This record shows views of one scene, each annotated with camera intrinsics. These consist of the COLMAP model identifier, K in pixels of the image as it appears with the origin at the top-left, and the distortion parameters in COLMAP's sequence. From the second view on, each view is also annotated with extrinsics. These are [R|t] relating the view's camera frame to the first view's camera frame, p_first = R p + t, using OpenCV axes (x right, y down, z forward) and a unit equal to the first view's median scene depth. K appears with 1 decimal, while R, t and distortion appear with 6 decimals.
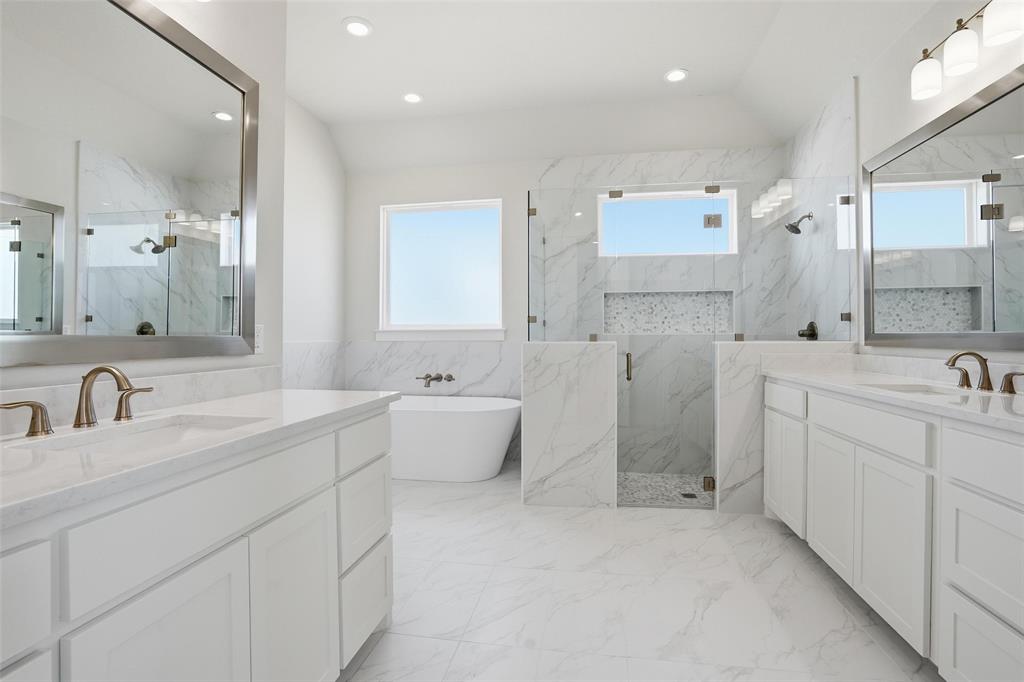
lens RADIAL K [[478.4, 0, 516.2], [0, 478.4, 337.5], [0, 0, 1]] dist [-0.040815, 0.007937]
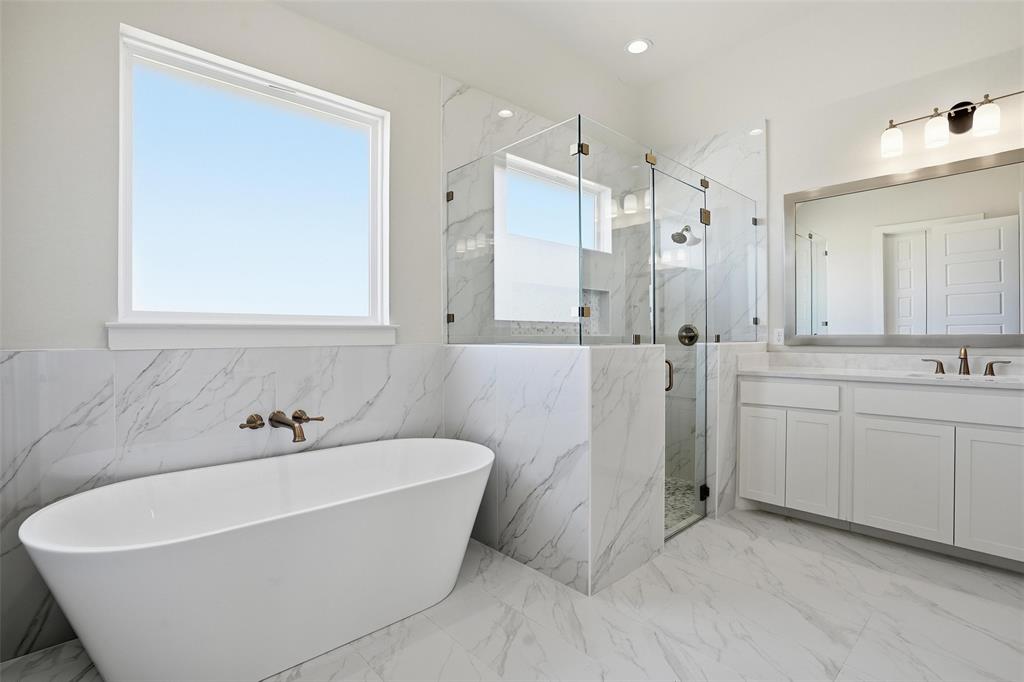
lens RADIAL K [[478.4, 0, 511.6], [0, 478.4, 337.7], [0, 0, 1]] dist [-0.040815, 0.007937]
pose [[0.624665, -0.002395, 0.780889, -0.547202], [0.003147, 0.999995, 0.000550, -0.003434], [-0.780887, 0.002114, 0.624669, 0.670762]]
